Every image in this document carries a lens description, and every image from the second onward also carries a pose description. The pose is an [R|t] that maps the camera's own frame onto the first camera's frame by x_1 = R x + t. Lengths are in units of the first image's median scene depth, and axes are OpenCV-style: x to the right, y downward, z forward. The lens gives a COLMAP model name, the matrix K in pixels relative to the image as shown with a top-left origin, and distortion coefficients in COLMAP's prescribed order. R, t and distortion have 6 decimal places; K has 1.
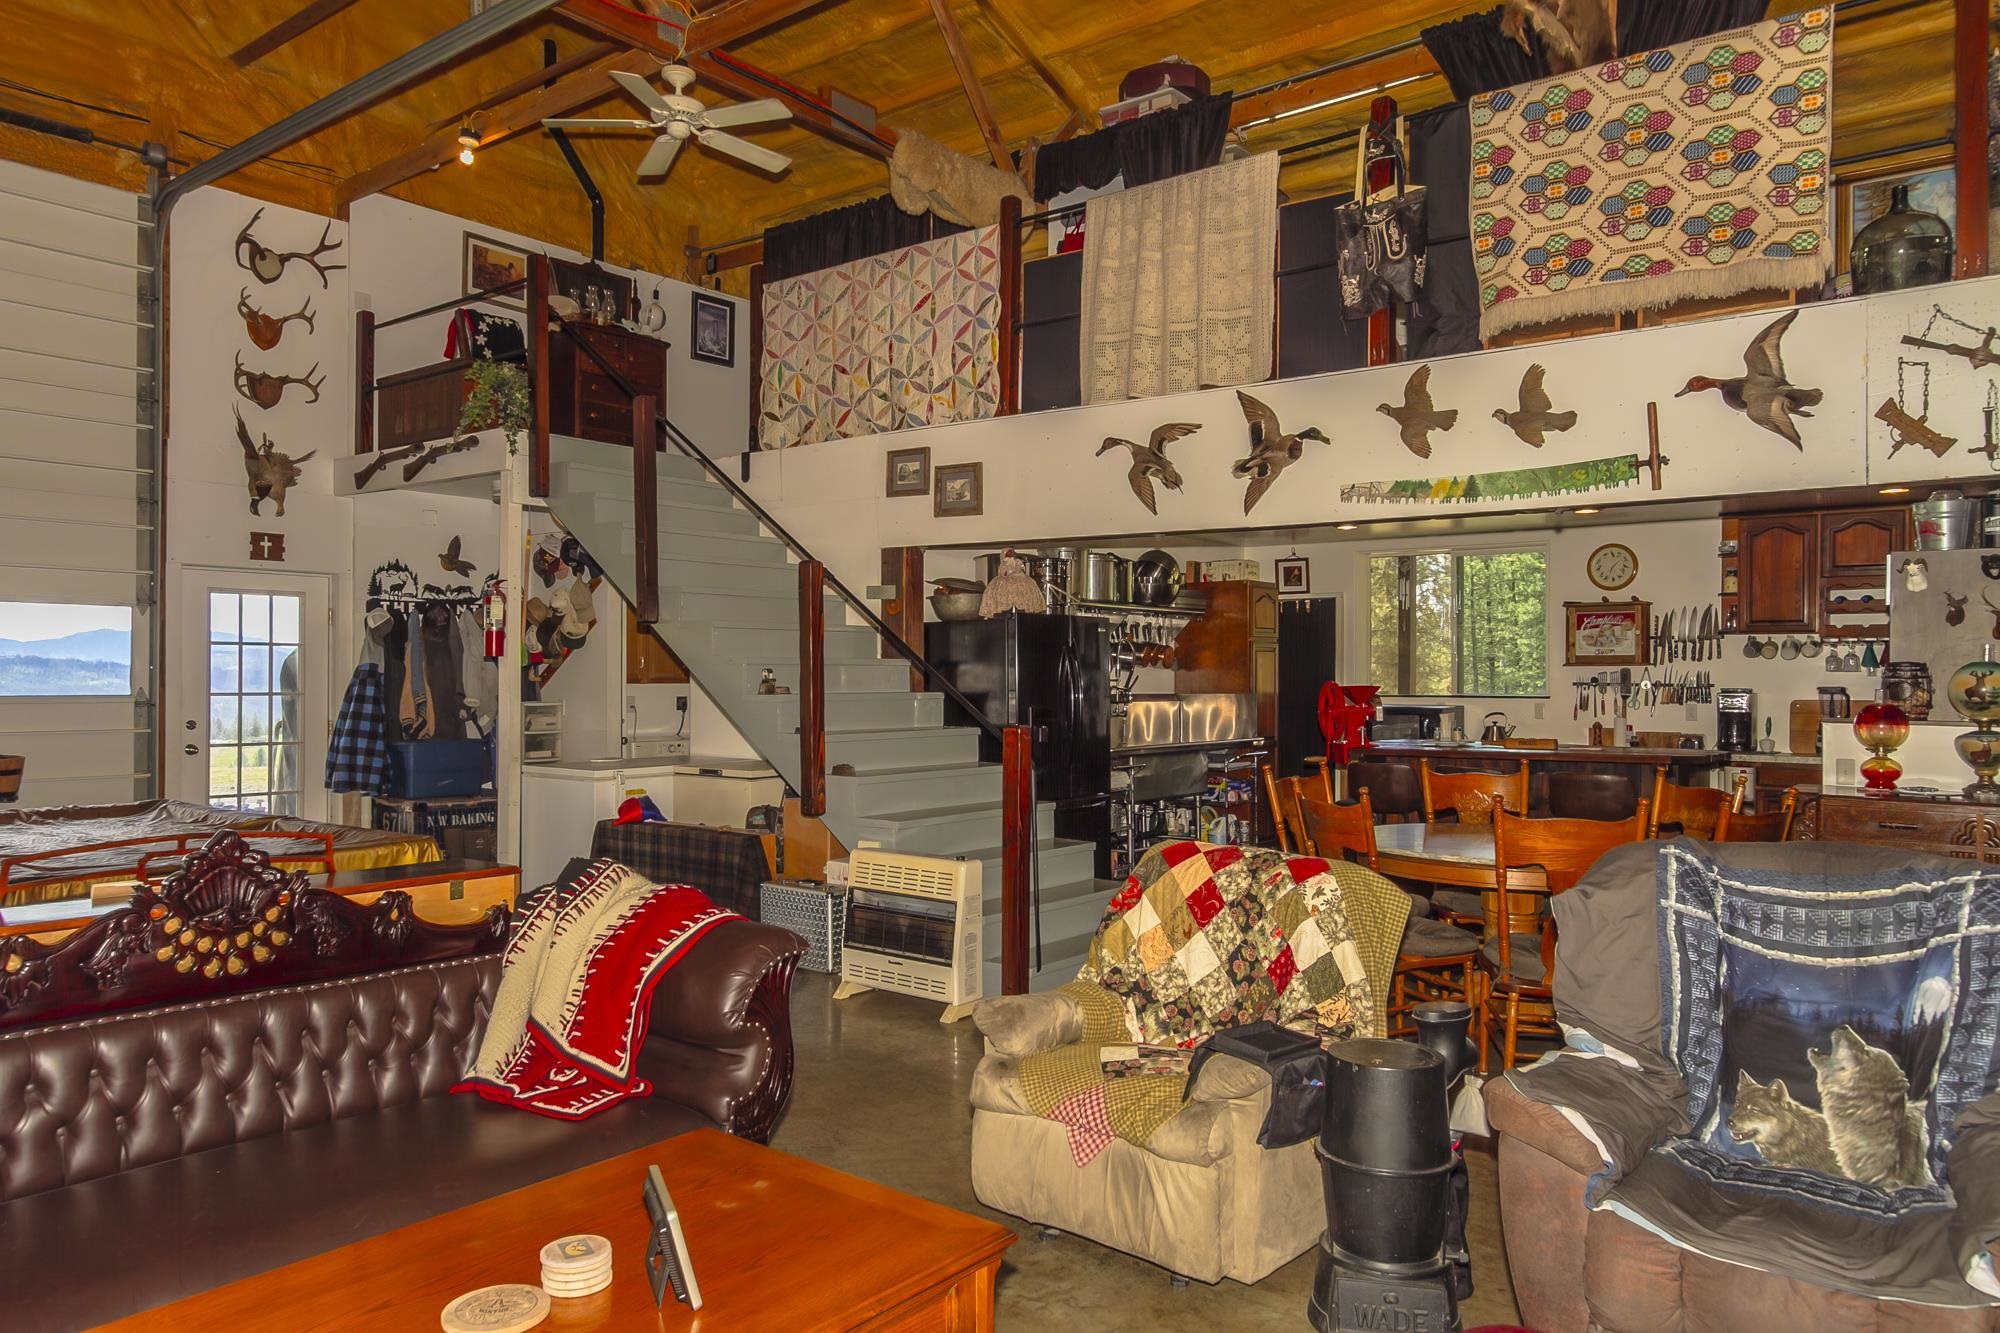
lens RADIAL K [[1328.1, 0, 981.4], [0, 1328.1, 667.6], [0, 0, 1]] dist [0.006739, -0.001644]
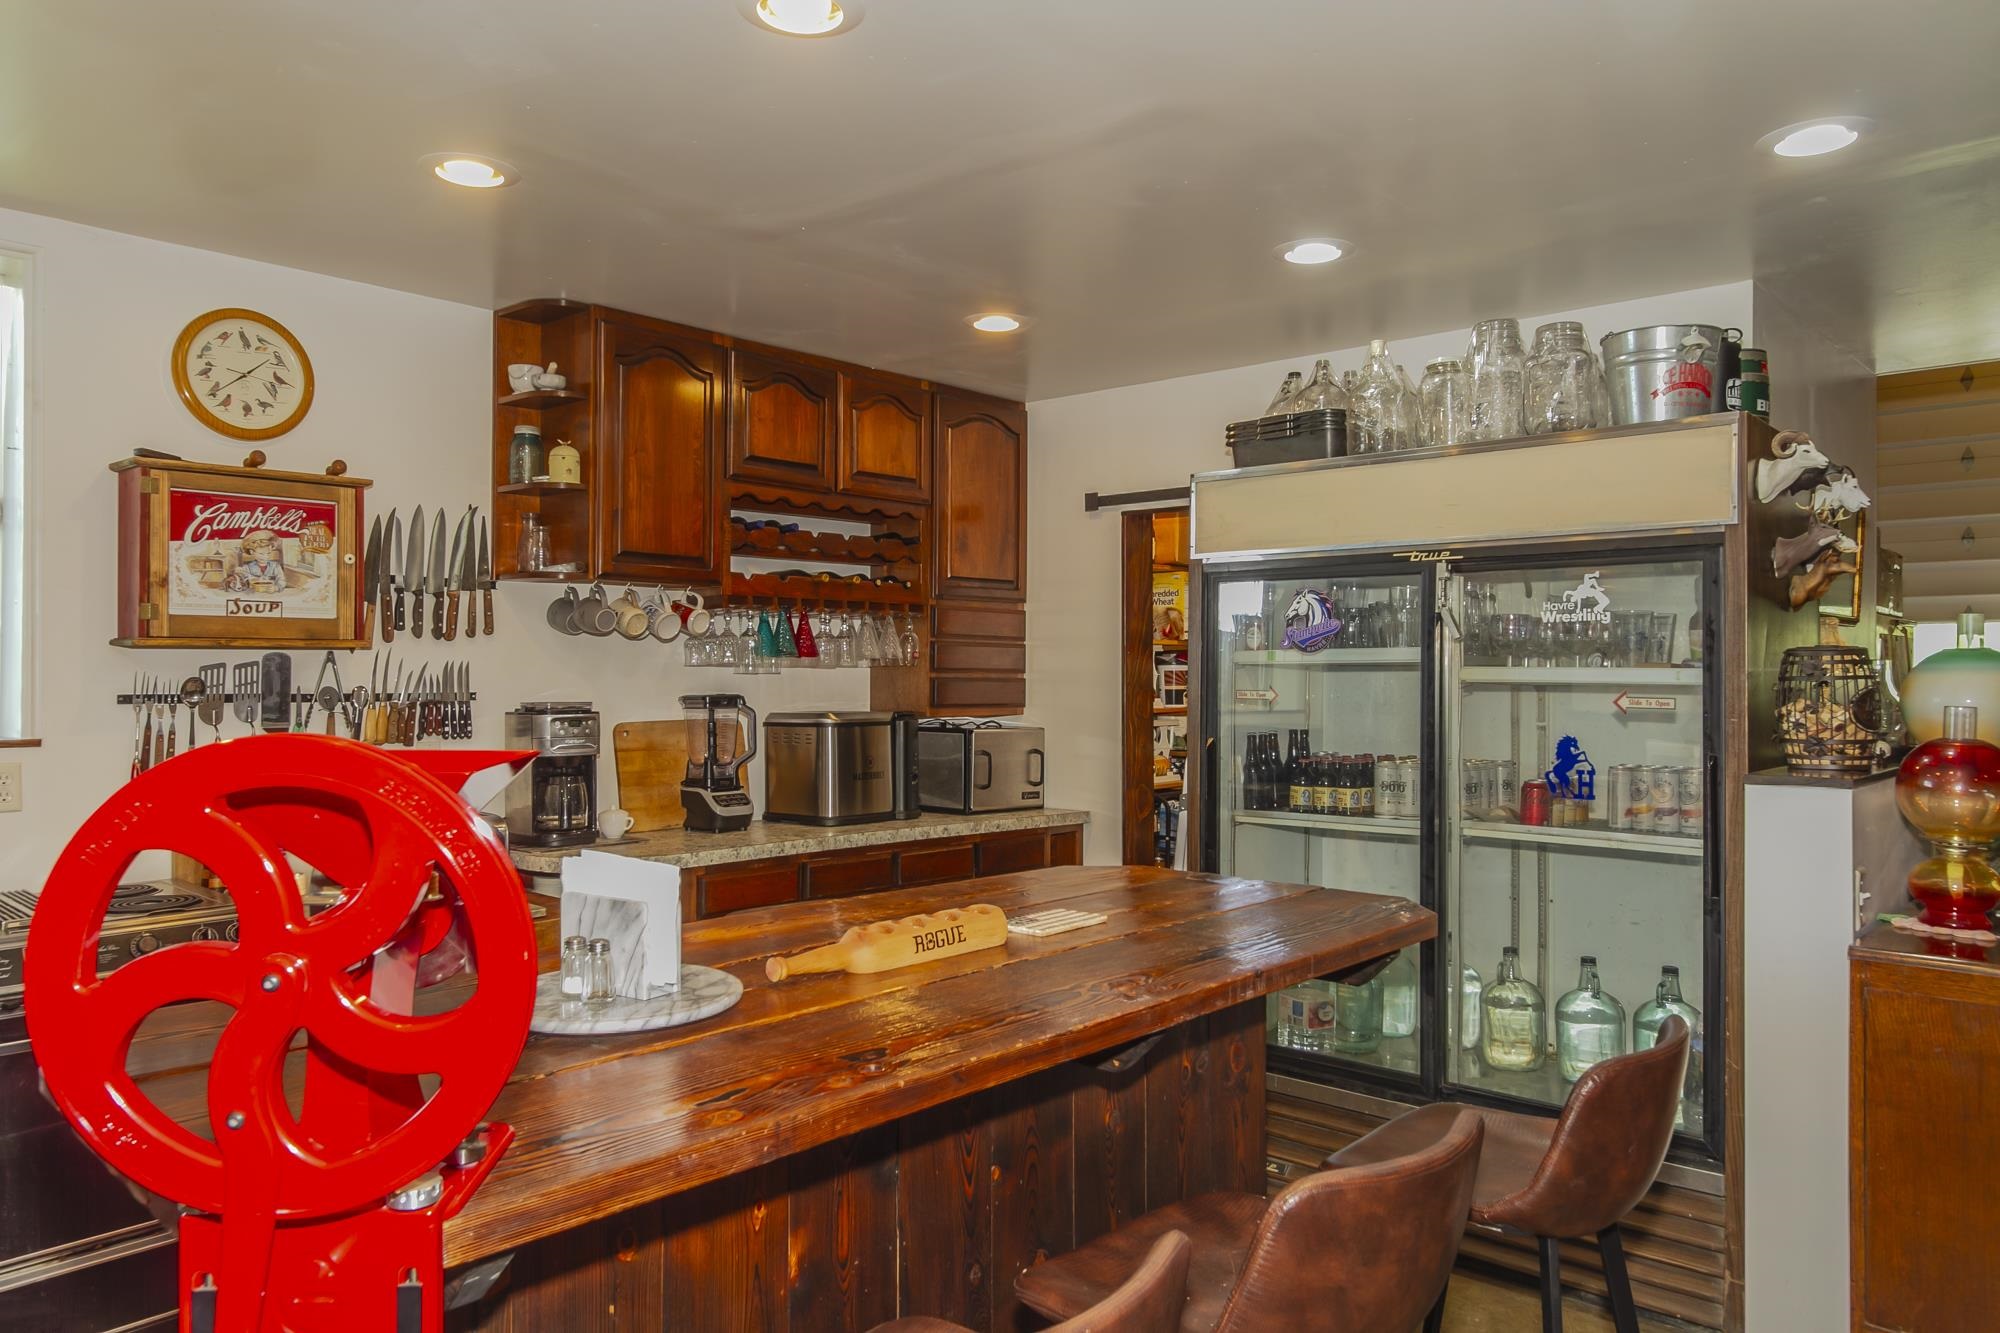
lens RADIAL K [[1328.1, 0, 1003.0], [0, 1328.1, 666.2], [0, 0, 1]] dist [0.006739, -0.001644]
pose [[0.041897, 0.001586, 0.999121, 0.178400], [-0.005538, 0.999984, -0.001355, 0.004863], [-0.999107, -0.005476, 0.041905, 1.151149]]
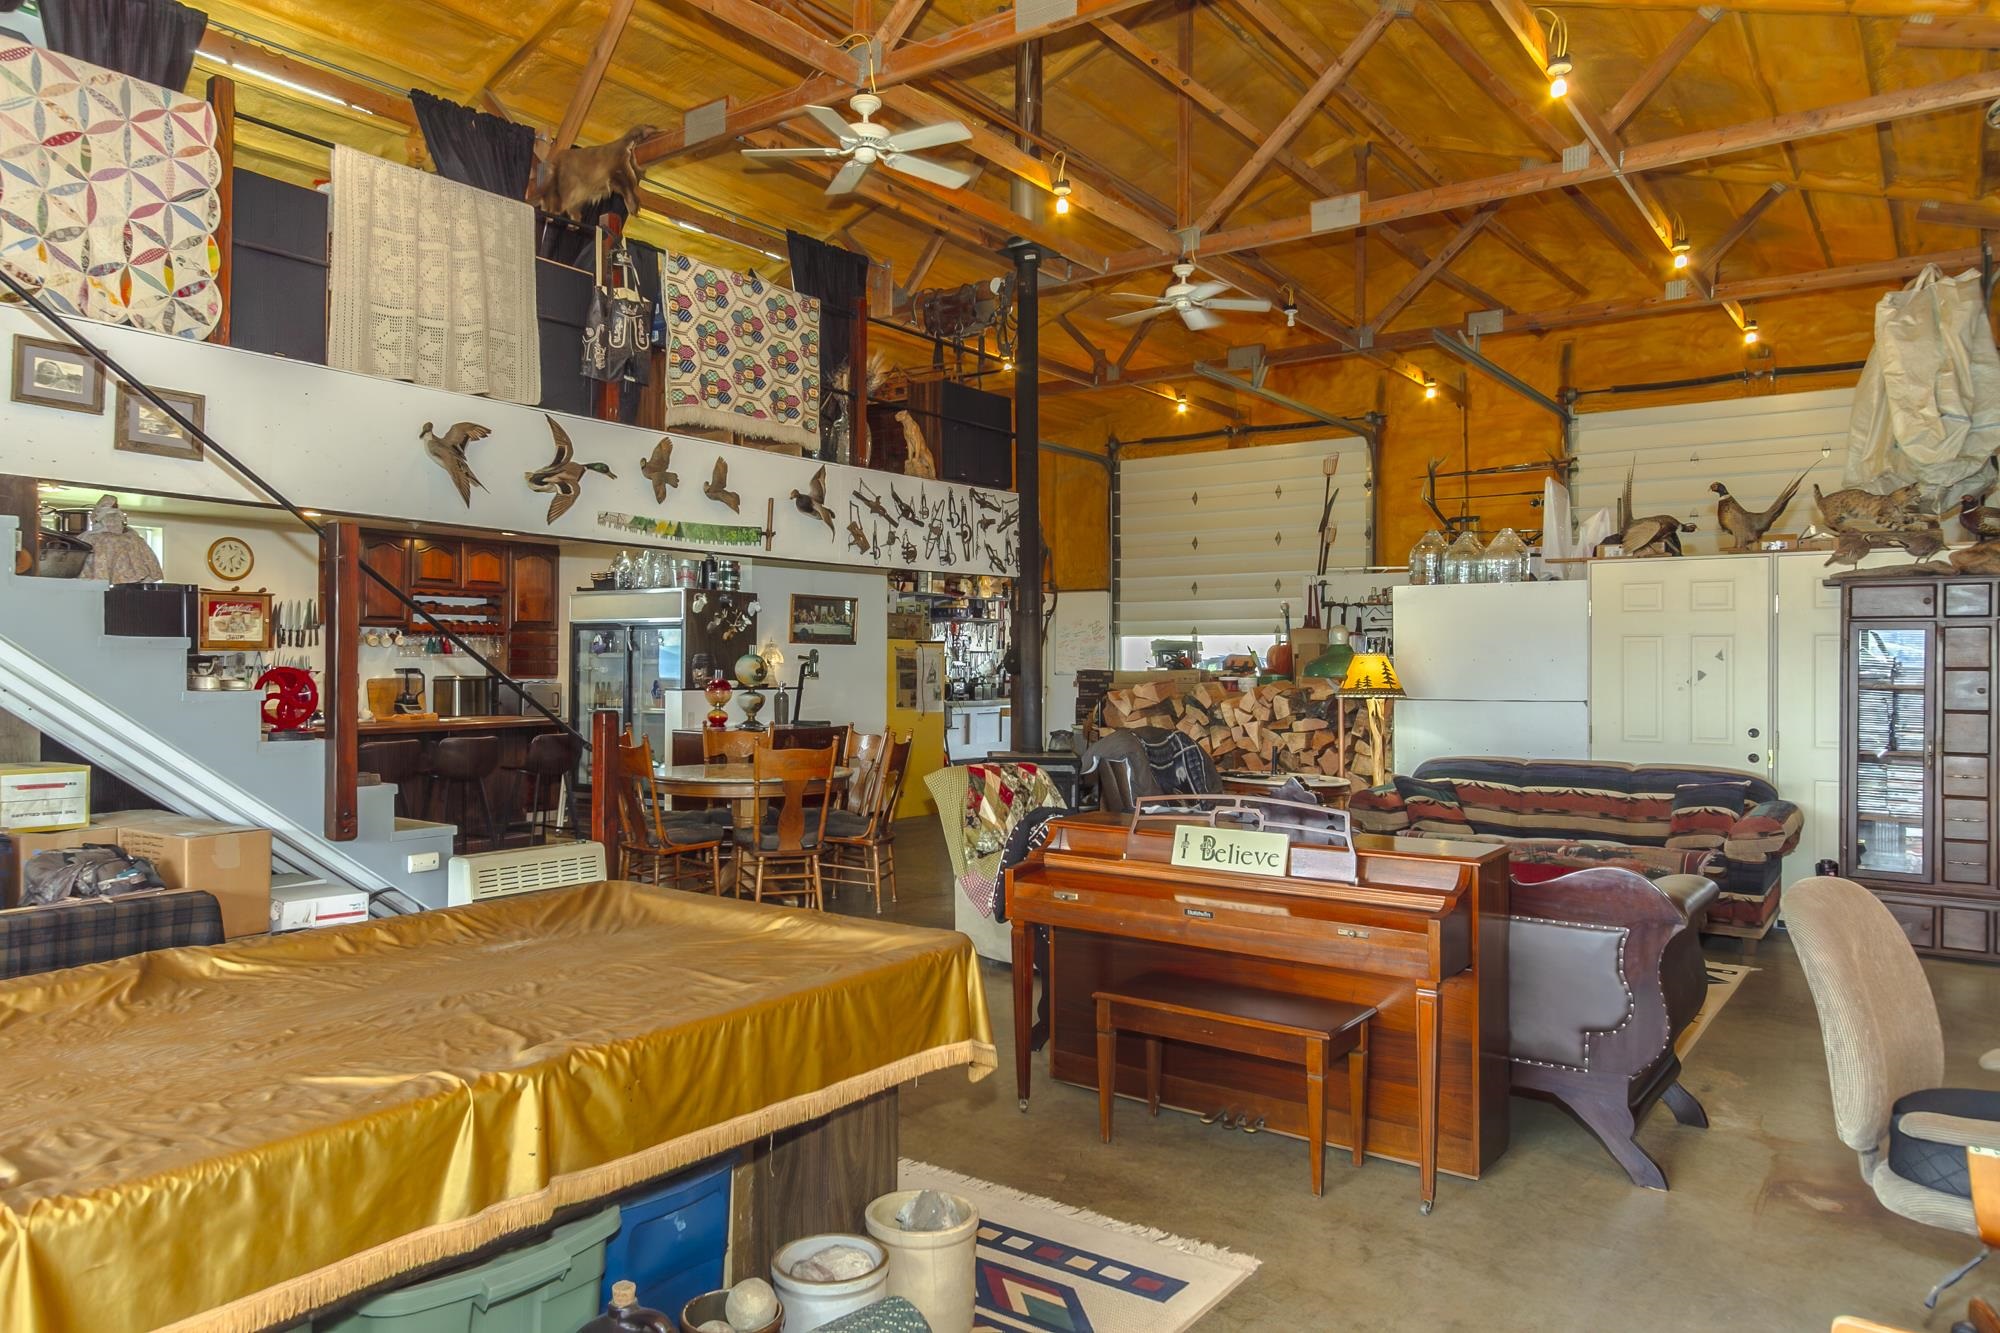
lens RADIAL K [[1328.1, 0, 979.2], [0, 1328.1, 668.9], [0, 0, 1]] dist [0.006739, -0.001644]
pose [[-0.036618, -0.009769, 0.999282, -0.927506], [-0.010222, 0.999904, 0.009400, -0.003841], [-0.999277, -0.009870, -0.036714, 0.639836]]
